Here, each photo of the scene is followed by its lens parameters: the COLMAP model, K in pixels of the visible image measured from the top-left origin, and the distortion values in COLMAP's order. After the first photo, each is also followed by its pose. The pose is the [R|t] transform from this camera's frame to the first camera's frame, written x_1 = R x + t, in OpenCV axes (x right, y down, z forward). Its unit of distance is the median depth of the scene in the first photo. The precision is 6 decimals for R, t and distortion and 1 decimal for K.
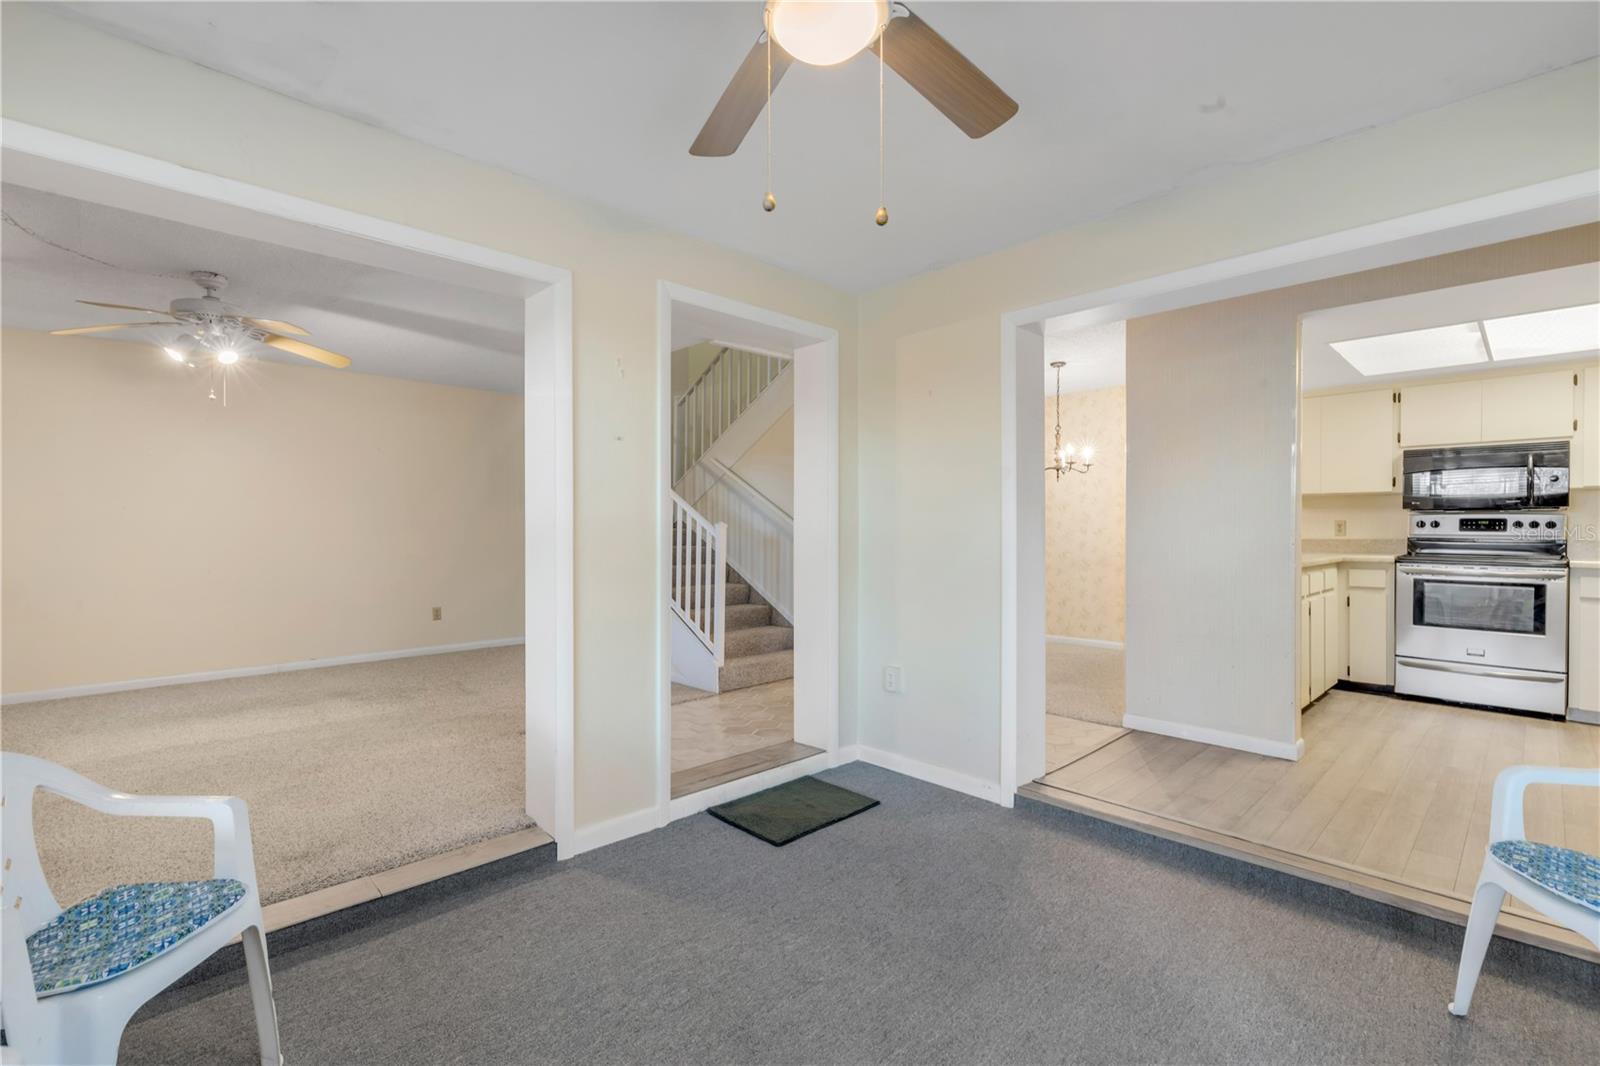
lens RADIAL K [[725.1, 0, 800.0], [0, 725.1, 533.0], [0, 0, 1]] dist [0.008829, 0.000223]
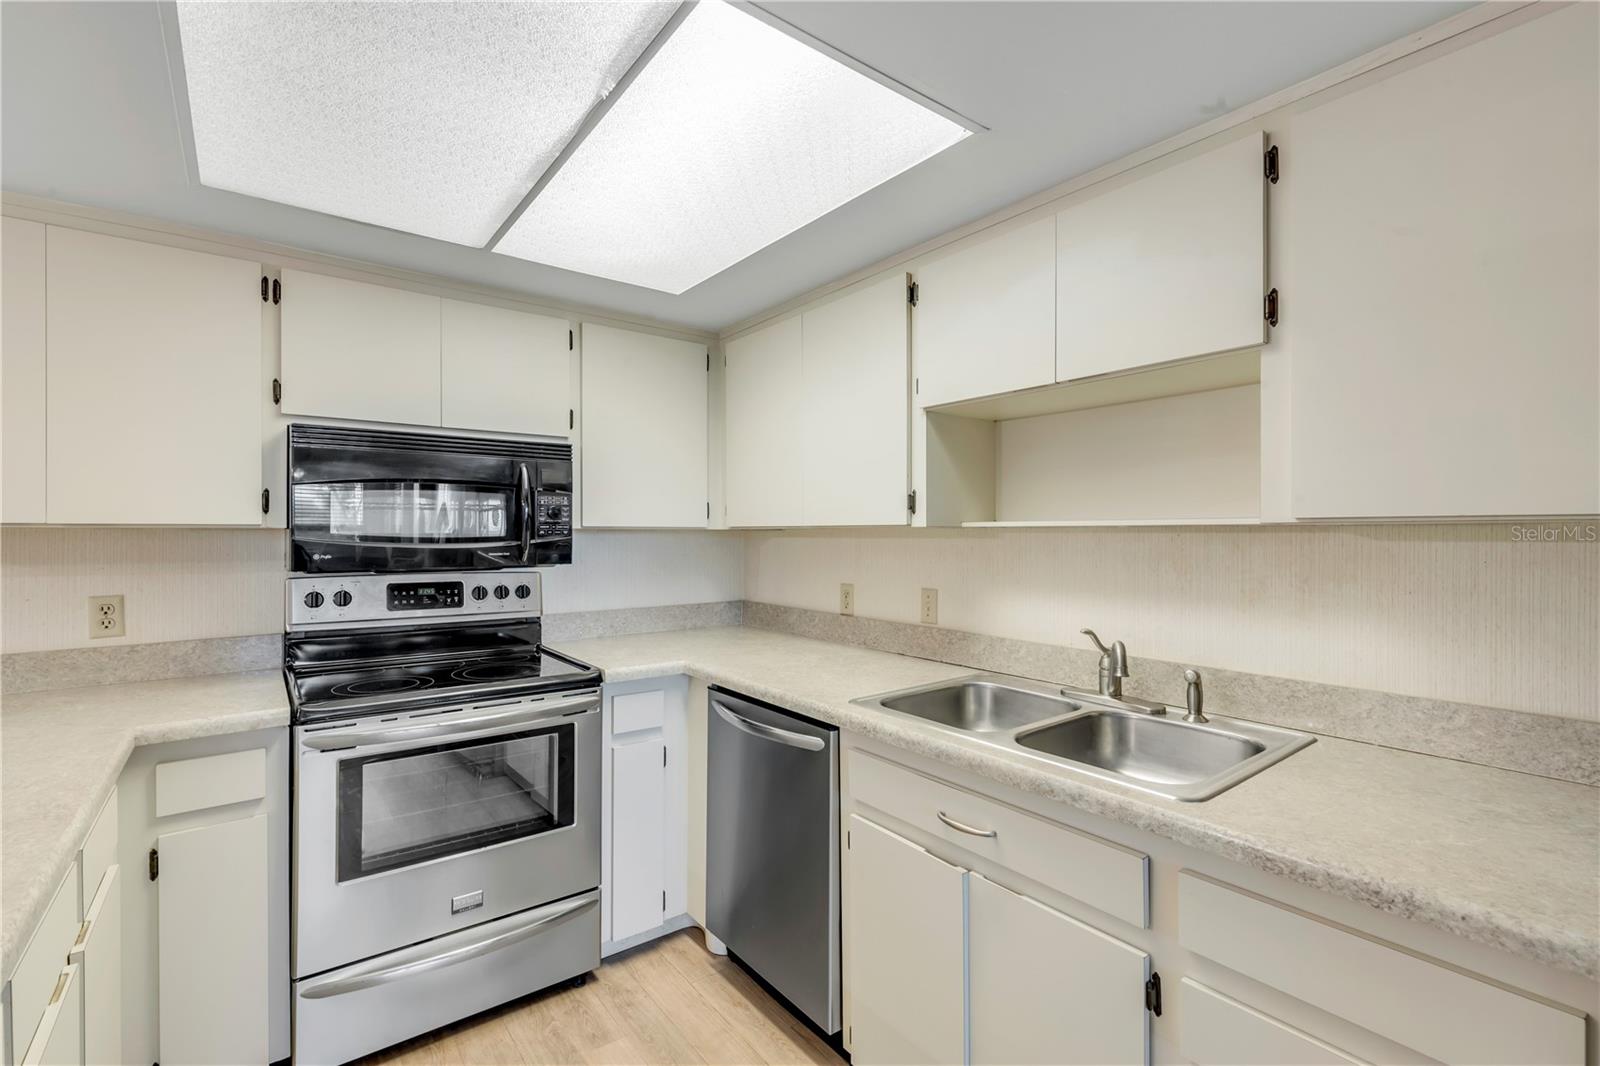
lens RADIAL K [[716.4, 0, 795.9], [0, 716.4, 531.6], [0, 0, 1]] dist [0.005311, 0.000251]
pose [[0.127589, 0.000329, 0.991827, 0.485081], [0.006325, 0.999979, -0.001145, -0.053417], [-0.991807, 0.006420, 0.127584, 0.694254]]
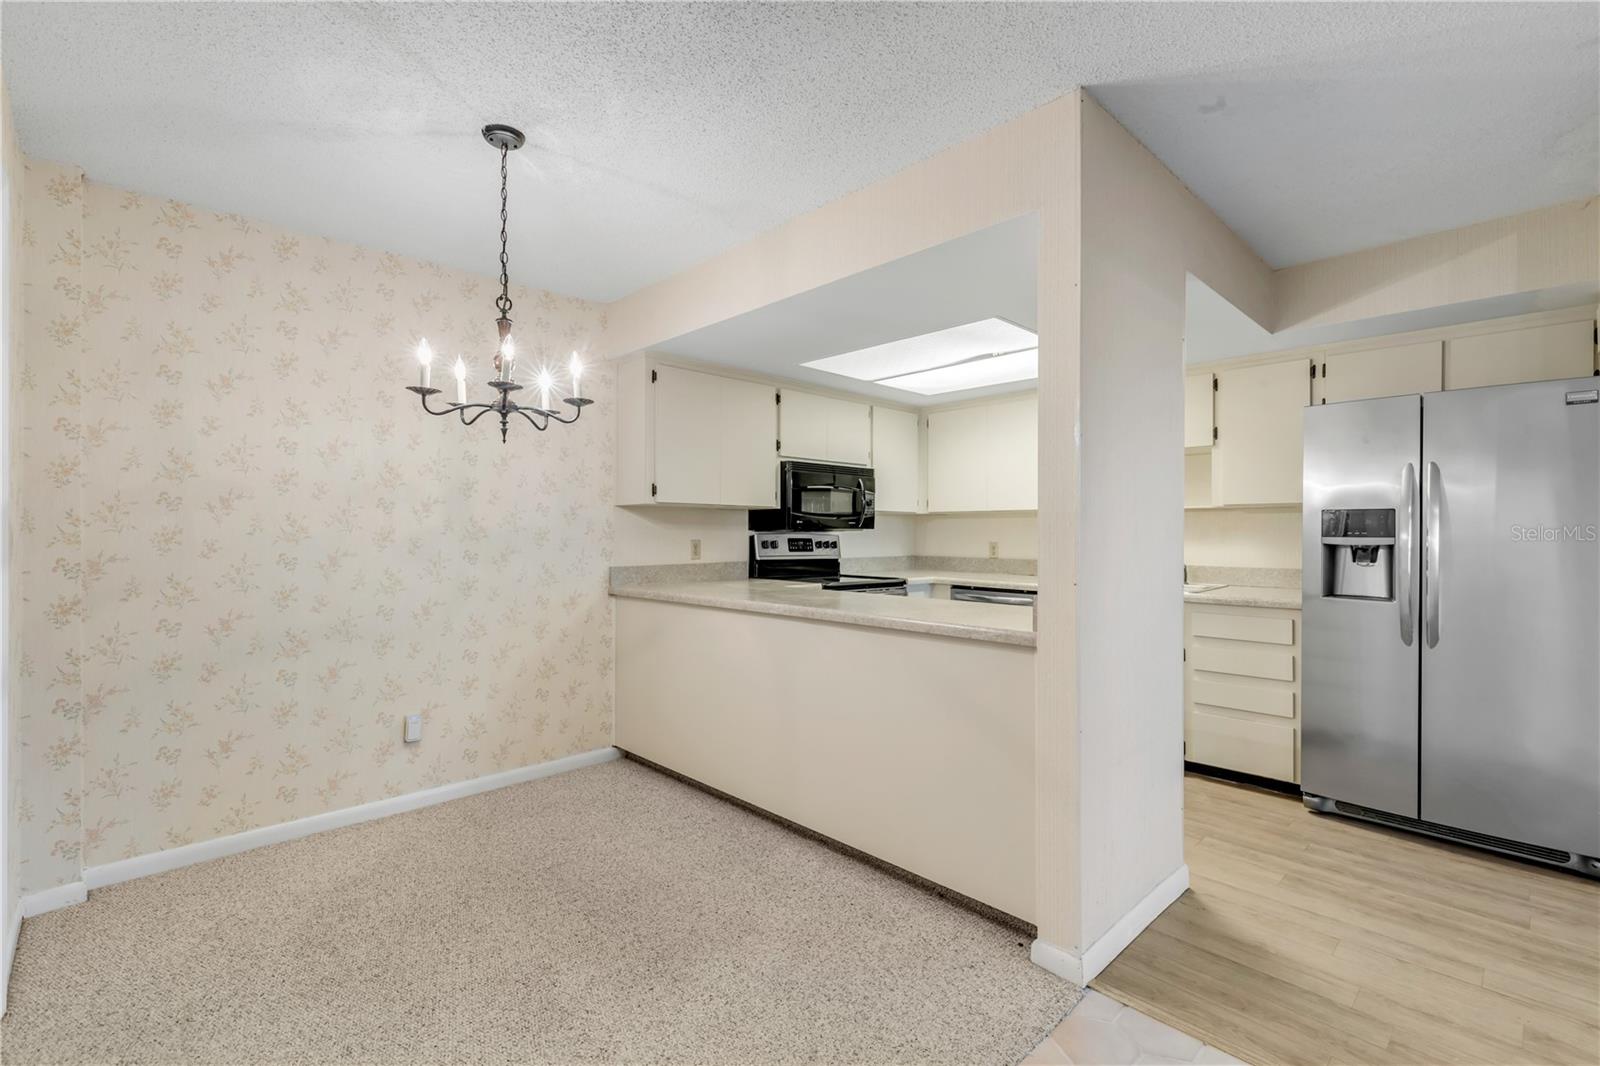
lens RADIAL K [[716.4, 0, 795.9], [0, 716.4, 531.6], [0, 0, 1]] dist [0.005311, 0.000251]
pose [[0.017248, 0.002237, 0.999849, -0.026218], [0.002827, 0.999993, -0.002286, -0.027308], [-0.999847, 0.002866, 0.017241, 1.001702]]
